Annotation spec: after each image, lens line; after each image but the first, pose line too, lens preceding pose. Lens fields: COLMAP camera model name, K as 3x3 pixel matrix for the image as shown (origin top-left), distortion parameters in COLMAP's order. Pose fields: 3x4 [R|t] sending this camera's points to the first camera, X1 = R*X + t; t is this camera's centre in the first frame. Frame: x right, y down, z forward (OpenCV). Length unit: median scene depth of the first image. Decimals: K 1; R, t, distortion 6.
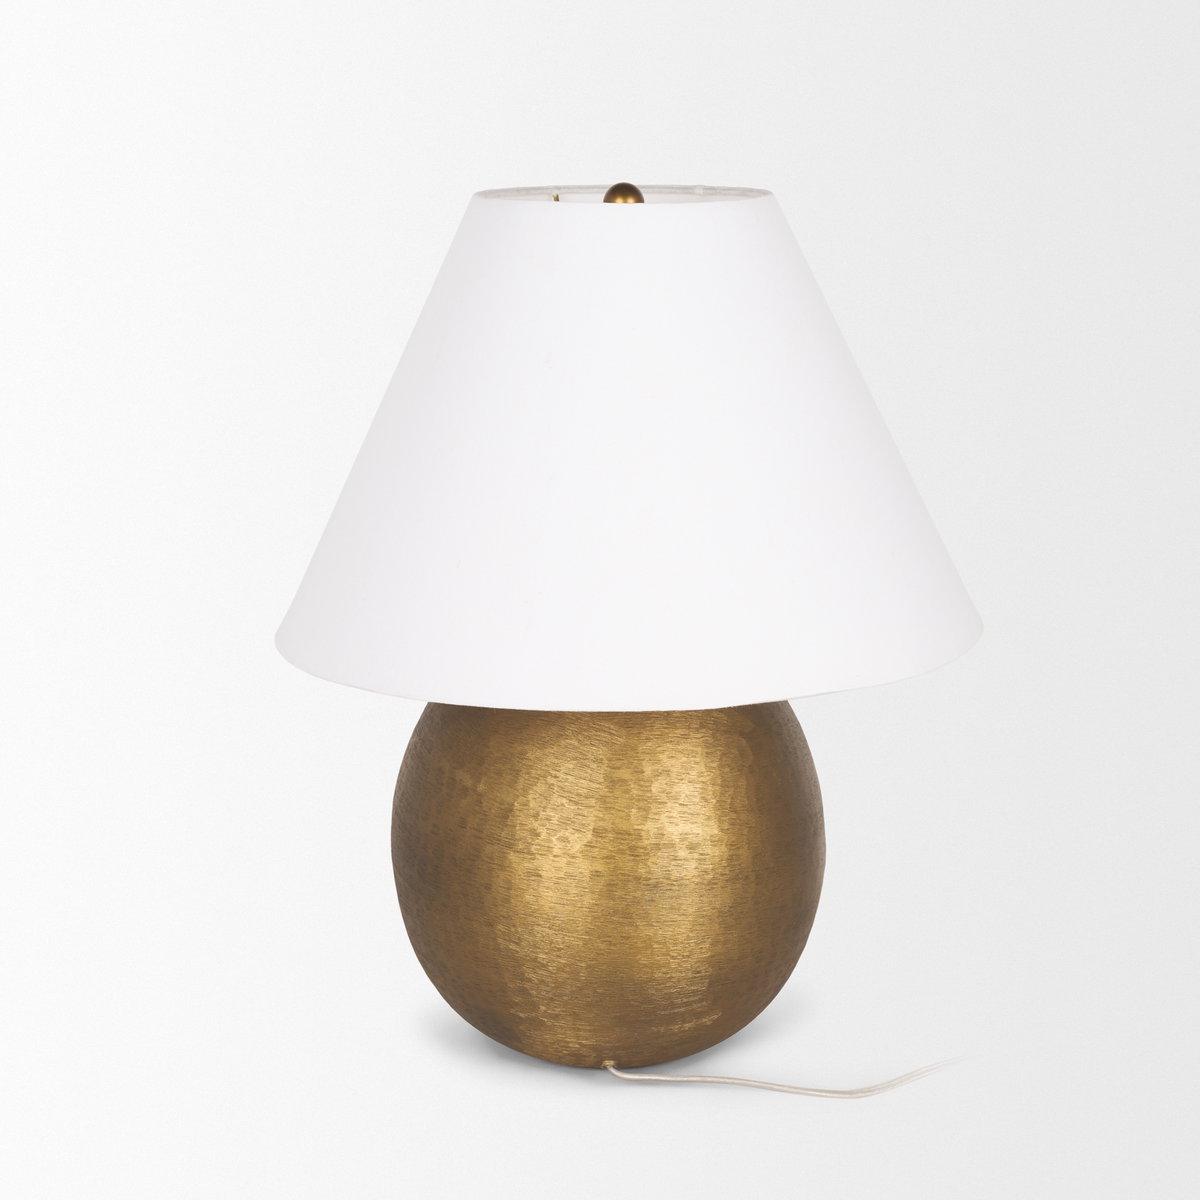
lens RADIAL K [[2711.6, 0, 606.1], [0, 2711.6, 596.8], [0, 0, 1]] dist [-0.073745, 0.000000]
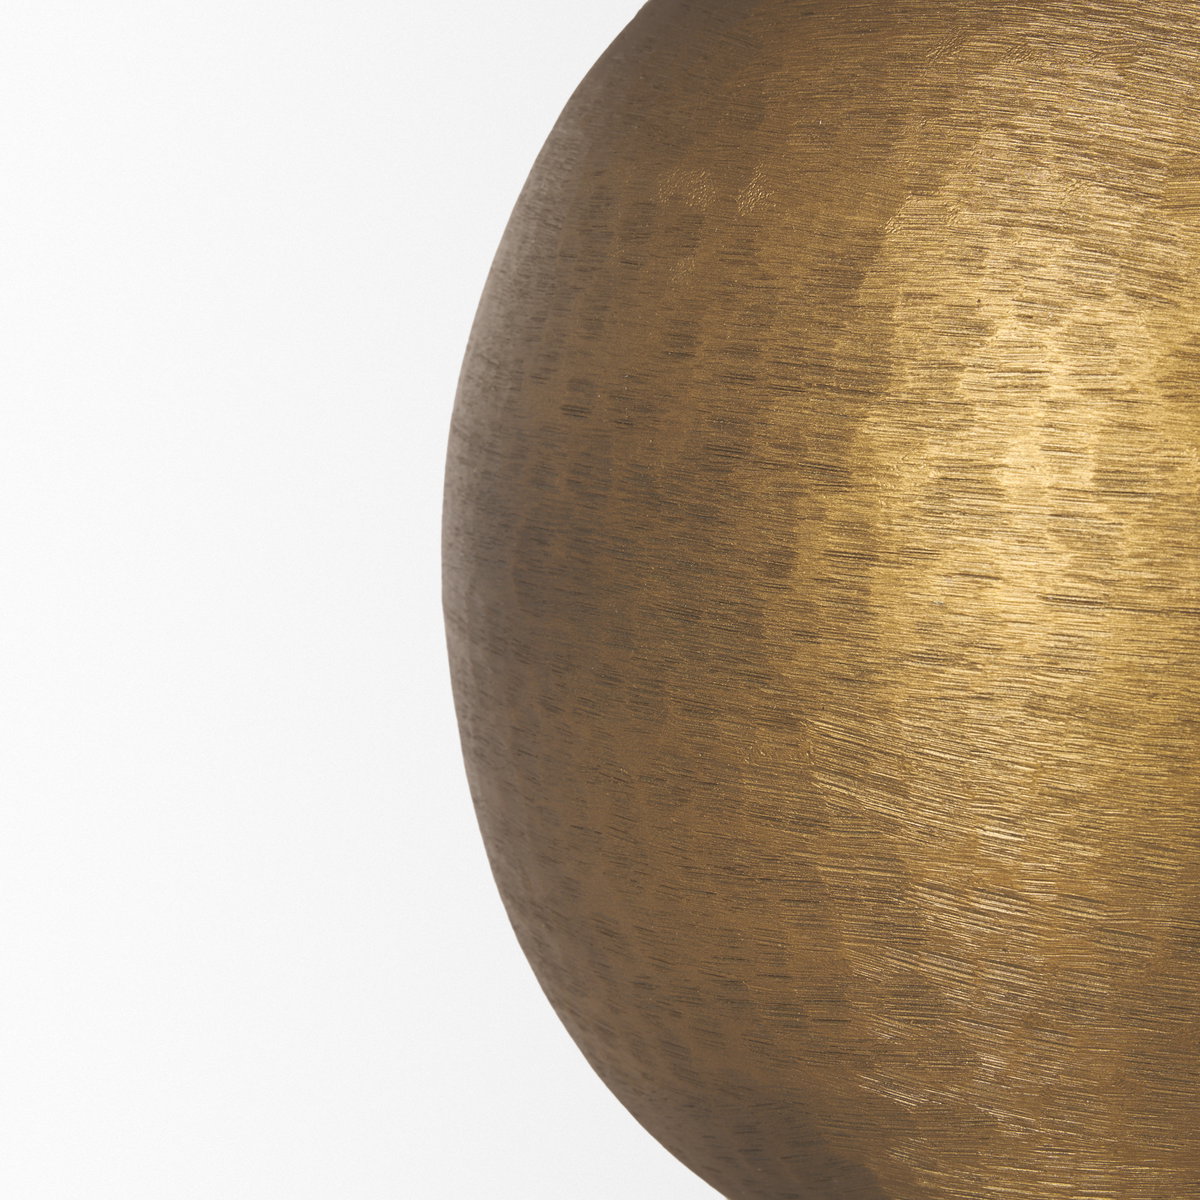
lens RADIAL K [[2711.6, 0, 601.0], [0, 2711.6, 592.7], [0, 0, 1]] dist [-0.073745, 0.000000]
pose [[0.996730, -0.000874, -0.080796, -0.039725], [-0.011696, 0.987849, -0.154975, 0.149686], [0.079950, 0.155413, 0.984609, 0.749982]]
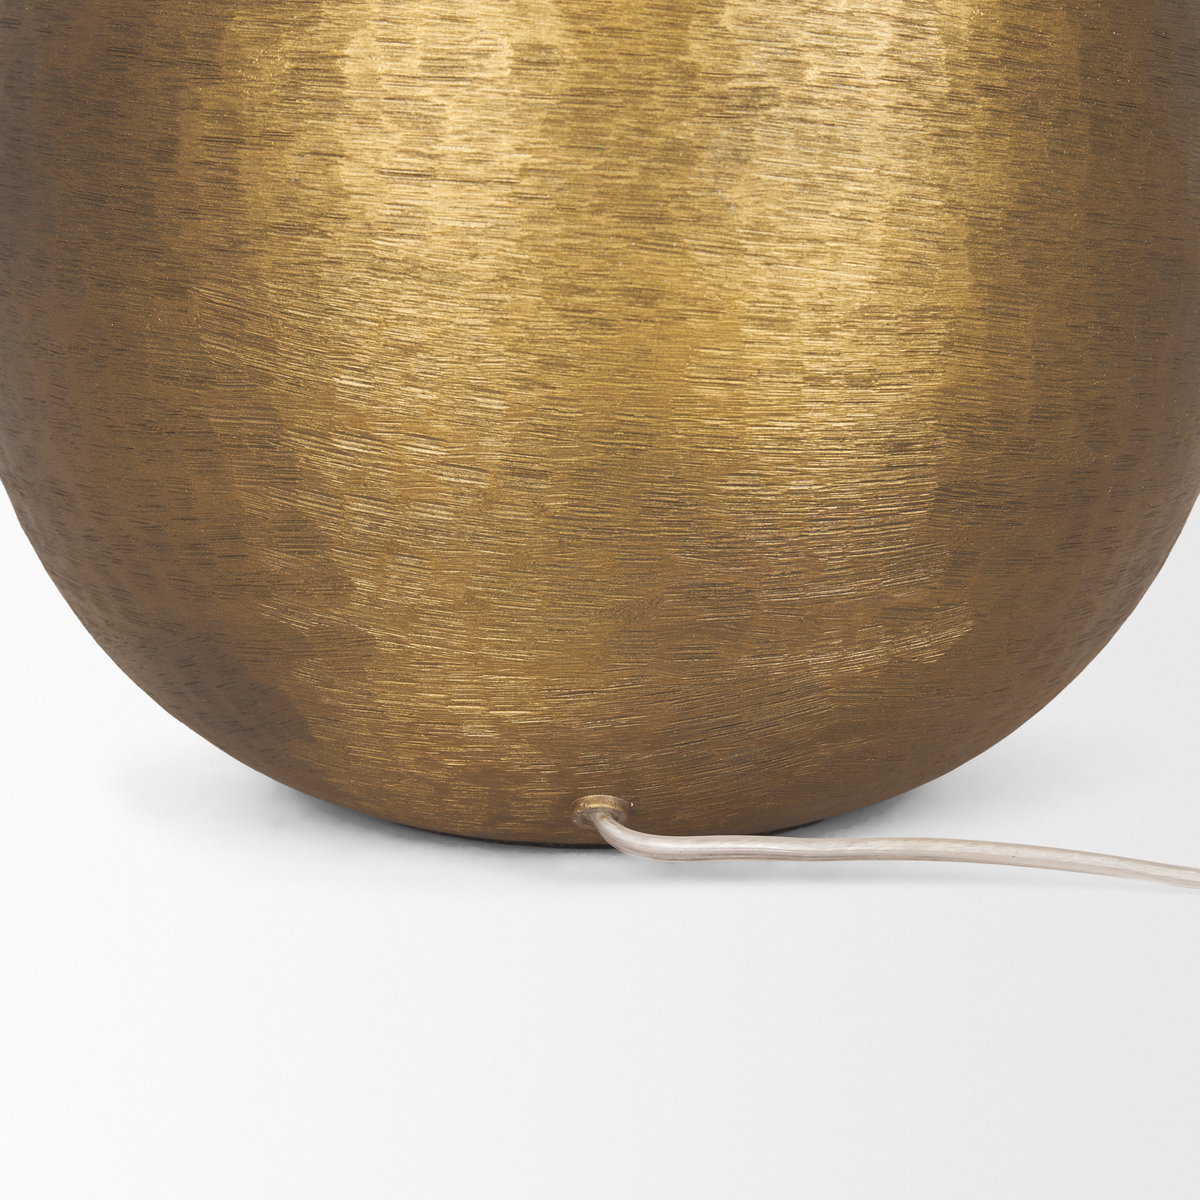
lens RADIAL K [[2711.6, 0, 600.9], [0, 2711.6, 593.5], [0, 0, 1]] dist [-0.073745, 0.000000]
pose [[0.999630, -0.010486, -0.025094, 0.009379], [0.009183, 0.998632, -0.051471, 0.169656], [0.025599, 0.051221, 0.998359, 0.718447]]
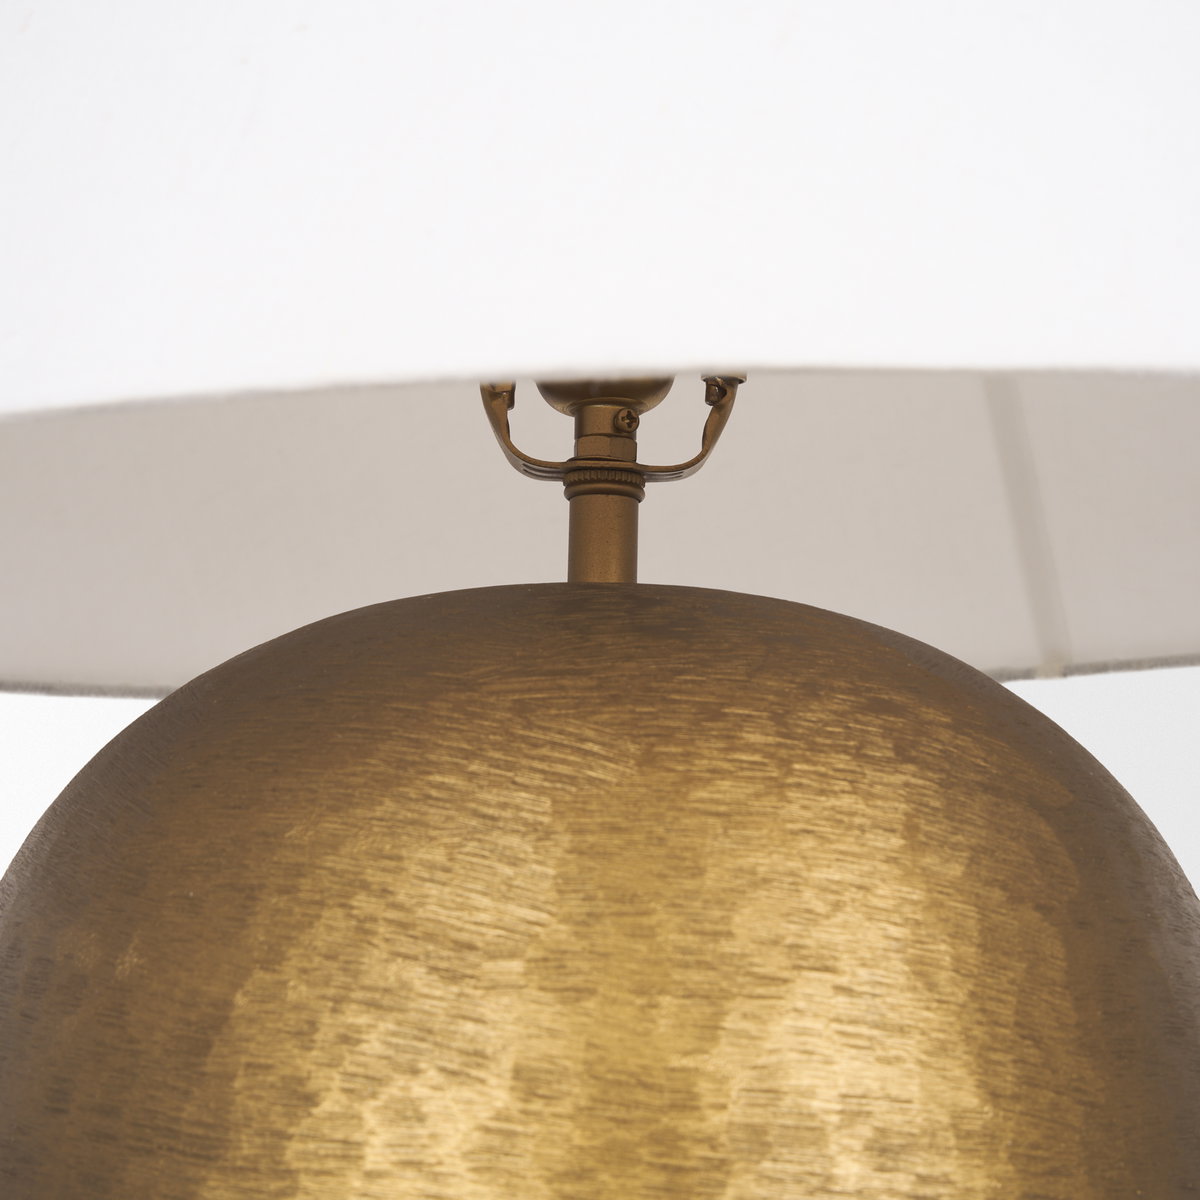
lens RADIAL K [[2711.6, 0, 604.3], [0, 2711.6, 593.0], [0, 0, 1]] dist [-0.073745, 0.000000]
pose [[0.999726, -0.008323, -0.021886, 0.010086], [0.000214, 0.937892, -0.346926, 0.132466], [0.023414, 0.346826, 0.937637, 0.727264]]
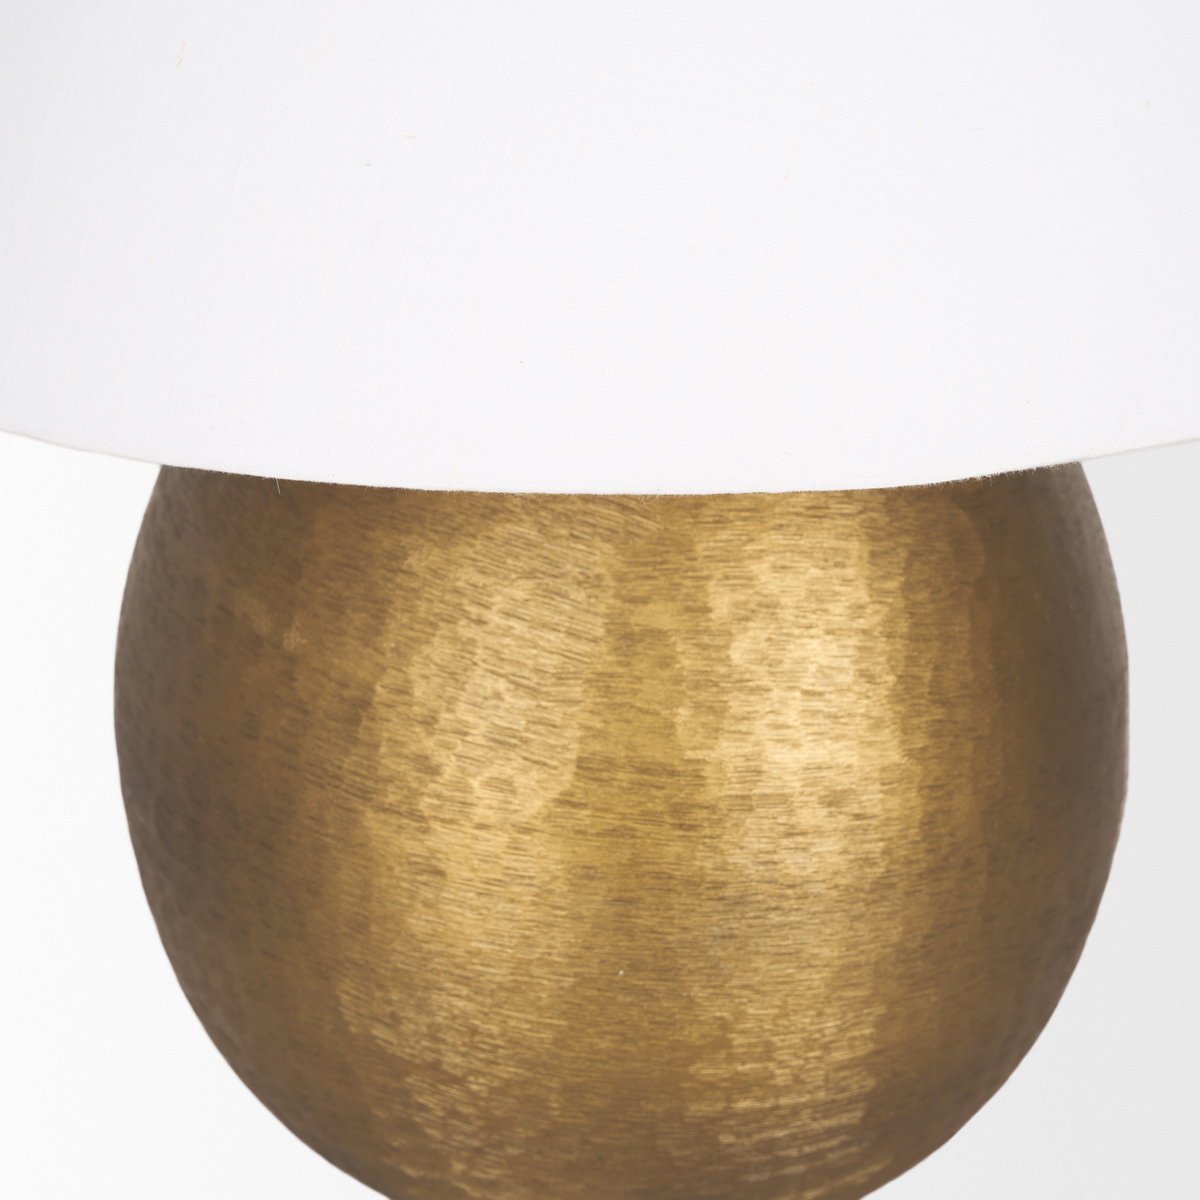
lens RADIAL K [[2711.6, 0, 600.3], [0, 2711.6, 596.1], [0, 0, 1]] dist [-0.073745, 0.000000]
pose [[0.999871, 0.000042, -0.016083, 0.004564], [0.002683, 0.985542, 0.169409, -0.001965], [0.015857, -0.169430, 0.985415, 0.619511]]
